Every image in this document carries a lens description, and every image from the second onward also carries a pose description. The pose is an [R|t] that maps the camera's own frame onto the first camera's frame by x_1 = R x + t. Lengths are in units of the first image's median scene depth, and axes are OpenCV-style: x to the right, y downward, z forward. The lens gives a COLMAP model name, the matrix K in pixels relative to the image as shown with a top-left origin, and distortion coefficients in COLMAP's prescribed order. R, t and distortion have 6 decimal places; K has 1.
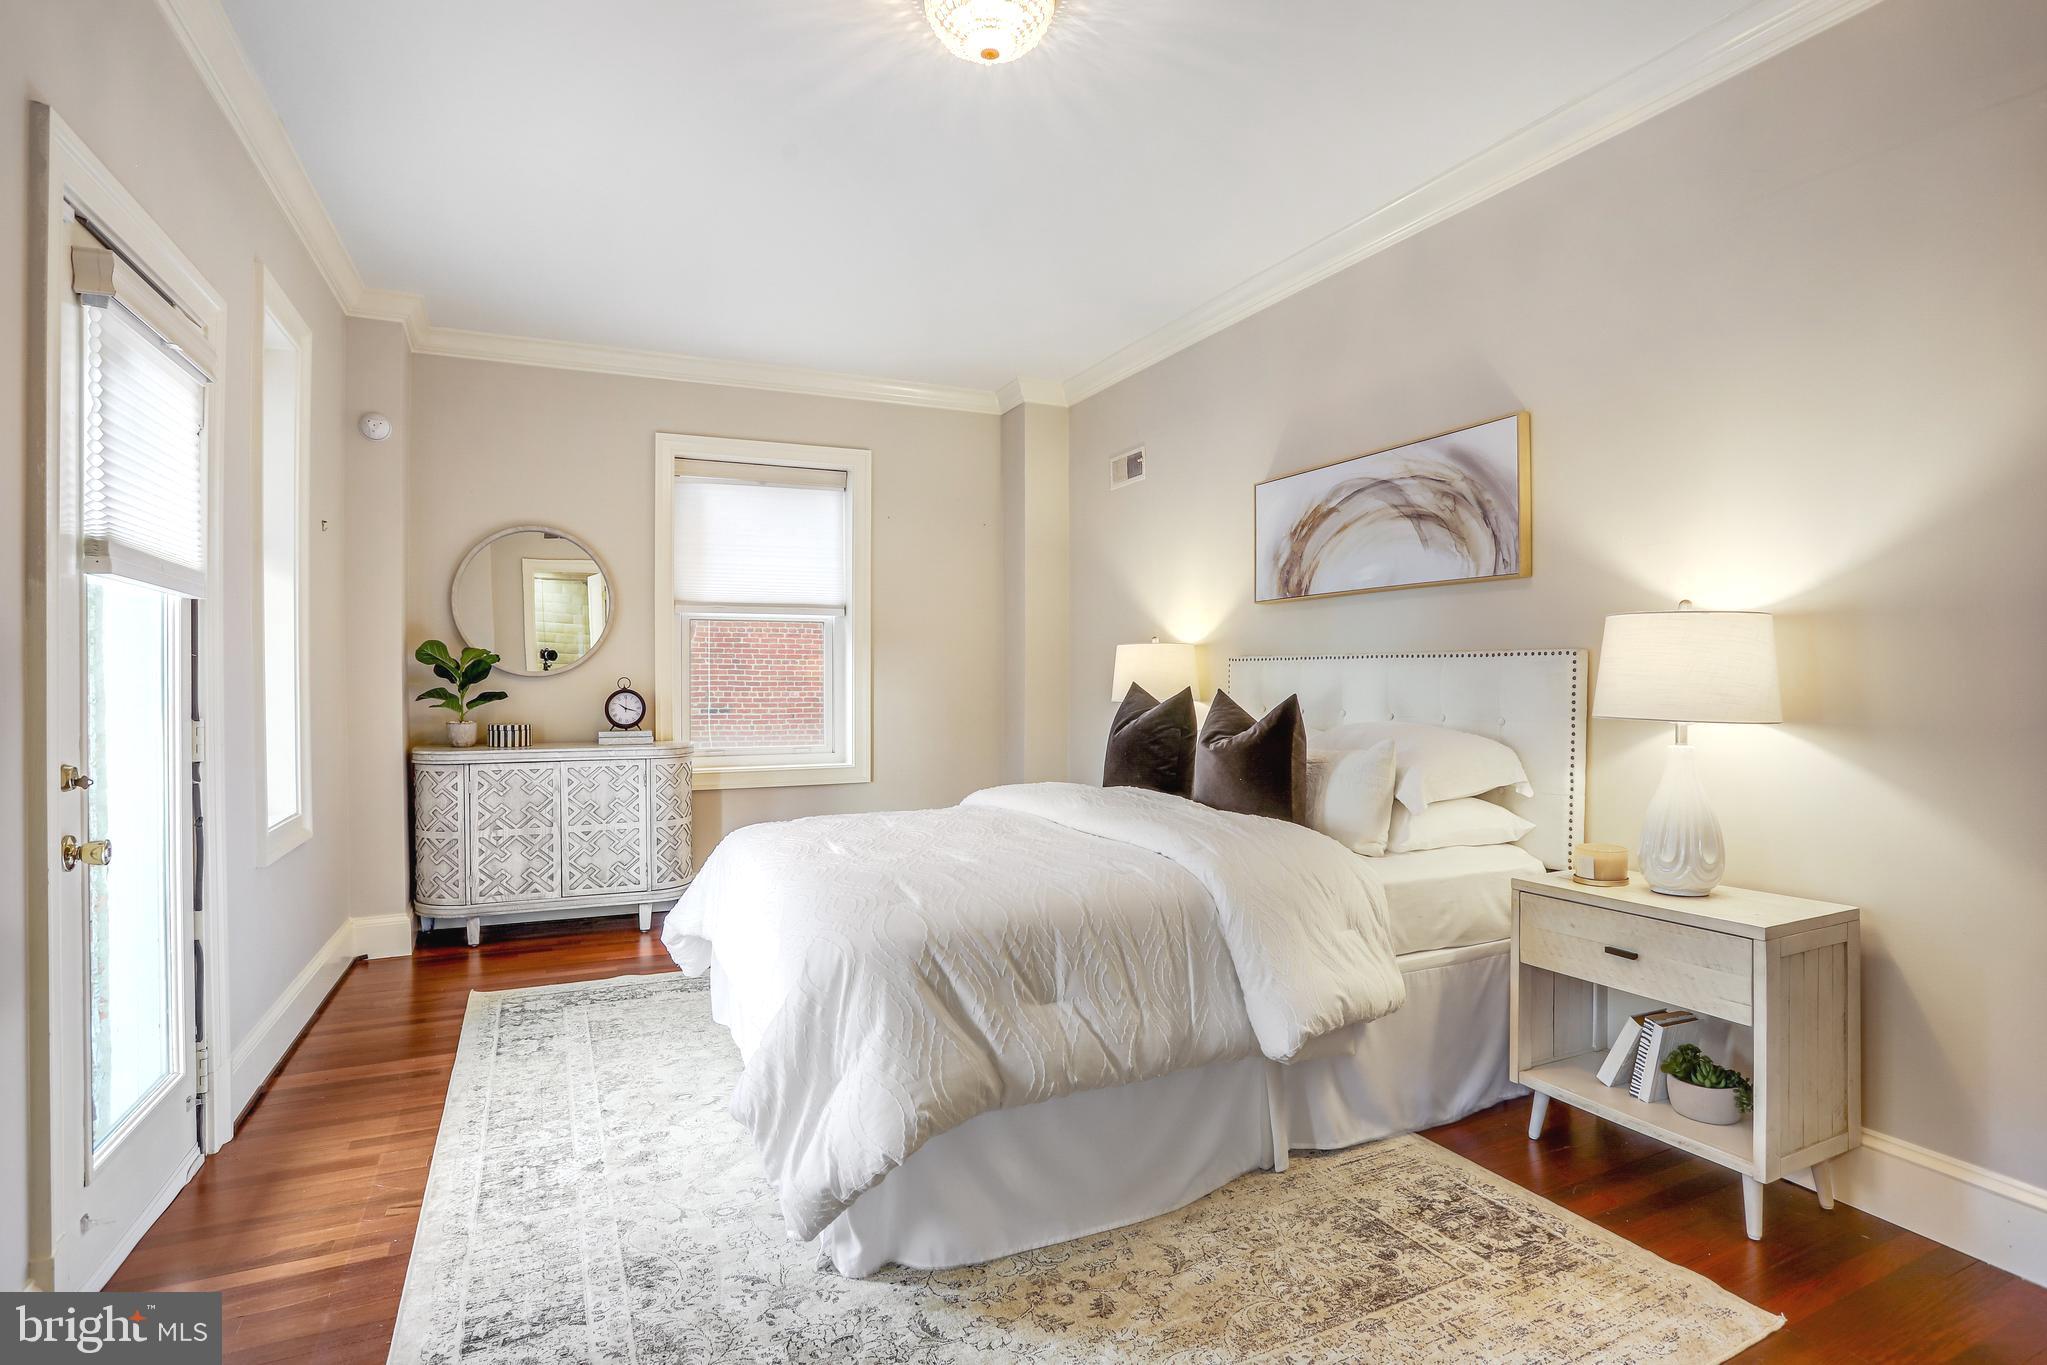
lens RADIAL K [[1031.9, 0, 1030.2], [0, 1031.9, 681.7], [0, 0, 1]] dist [-0.069536, 0.038803]
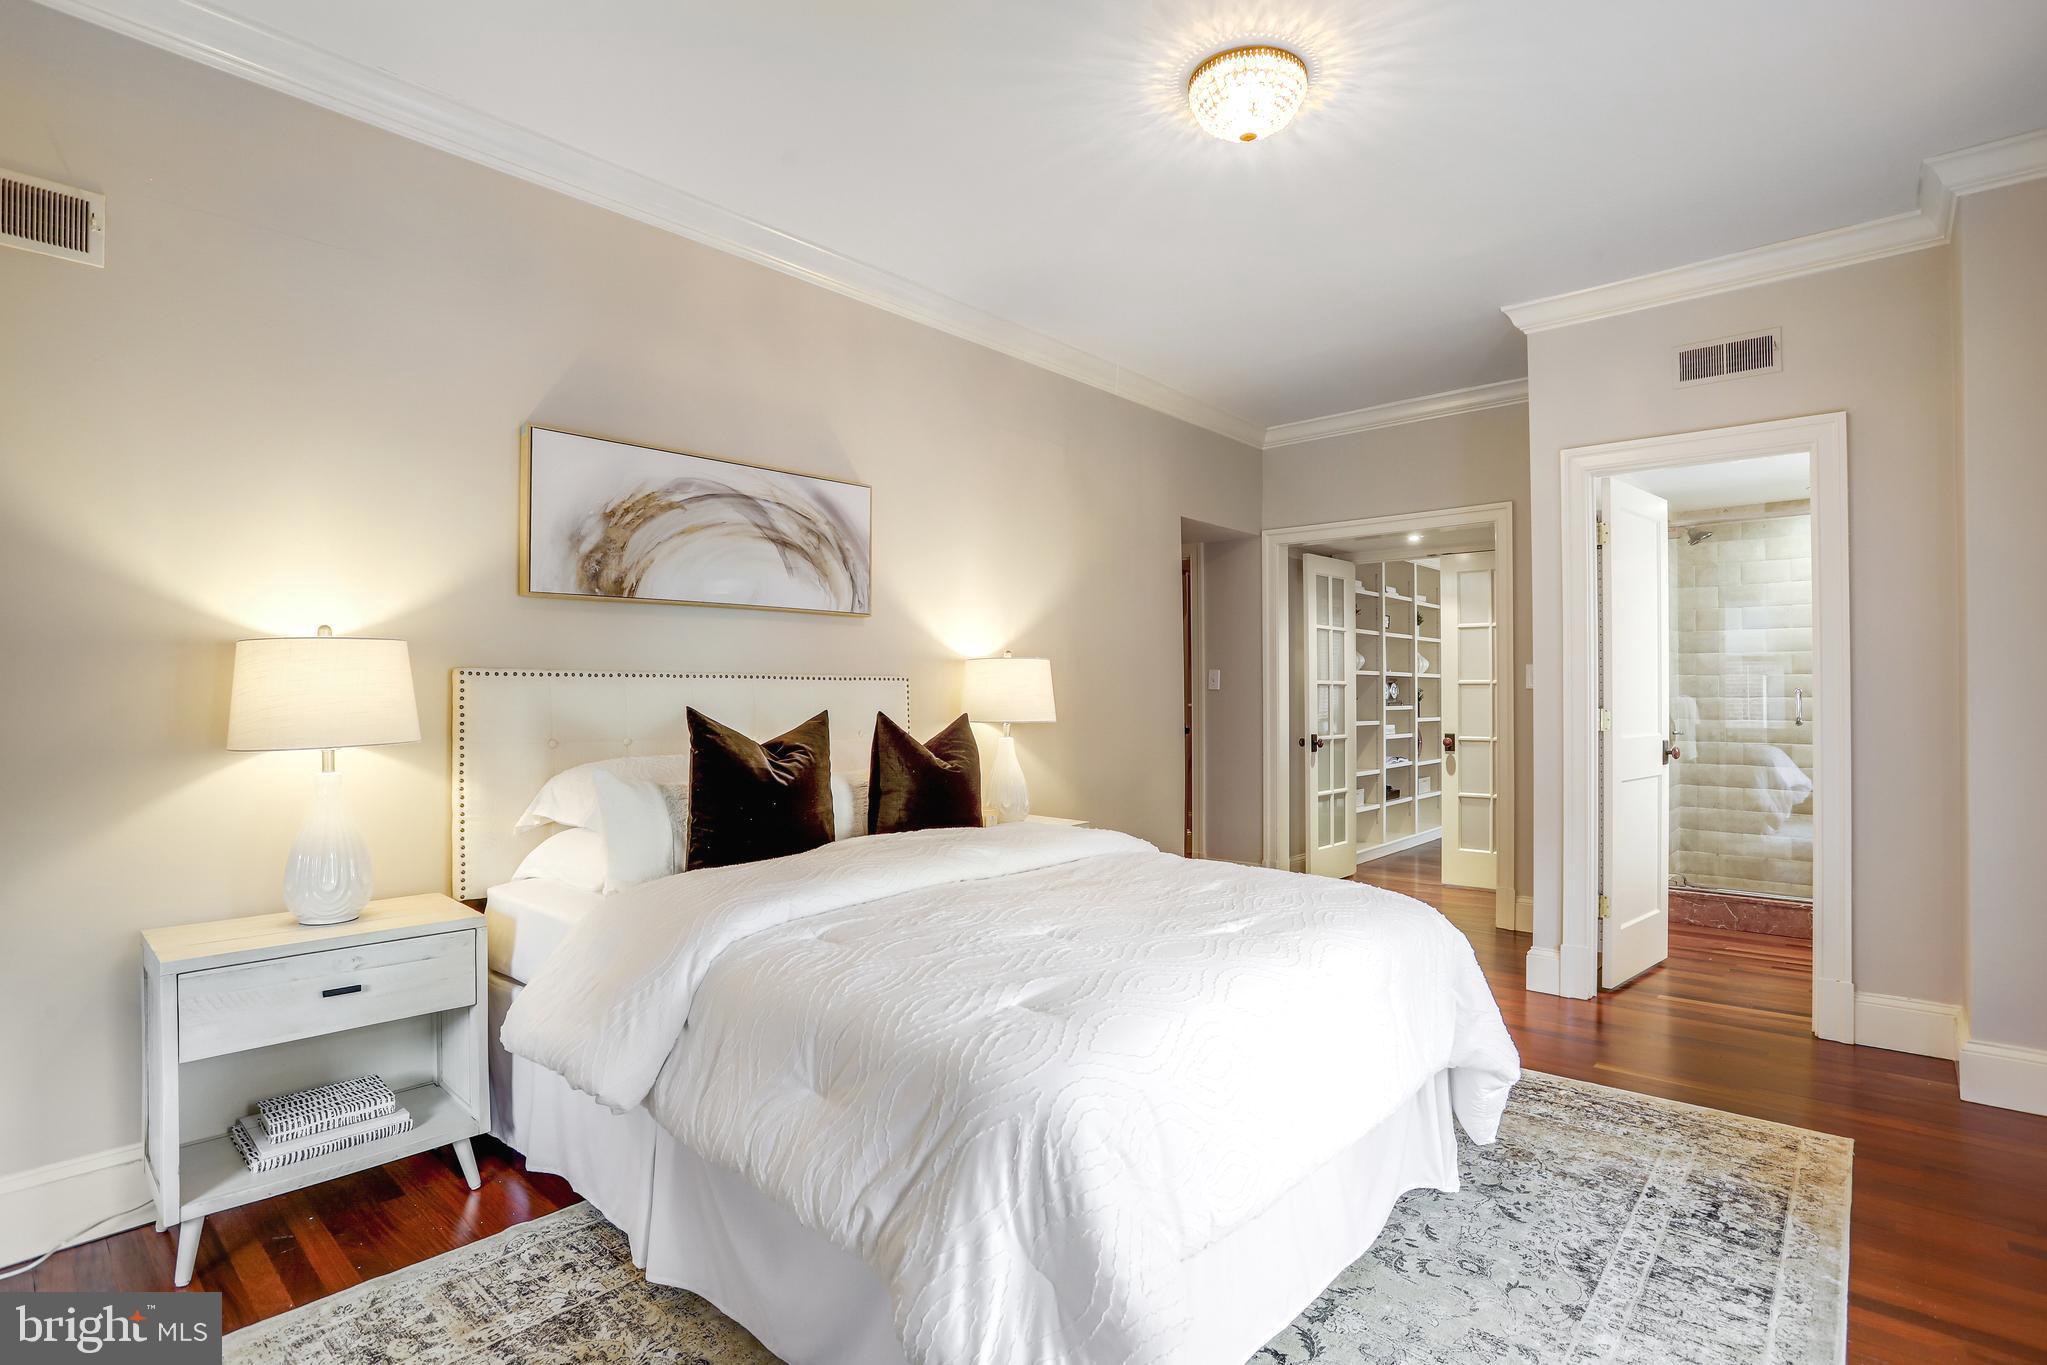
lens RADIAL K [[1031.9, 0, 1030.2], [0, 1031.9, 681.7], [0, 0, 1]] dist [-0.069536, 0.038803]
pose [[-0.398280, 0.010482, 0.917204, -0.691811], [0.006732, 0.999941, -0.008504, -0.010048], [-0.917239, 0.002787, -0.398328, 1.203767]]
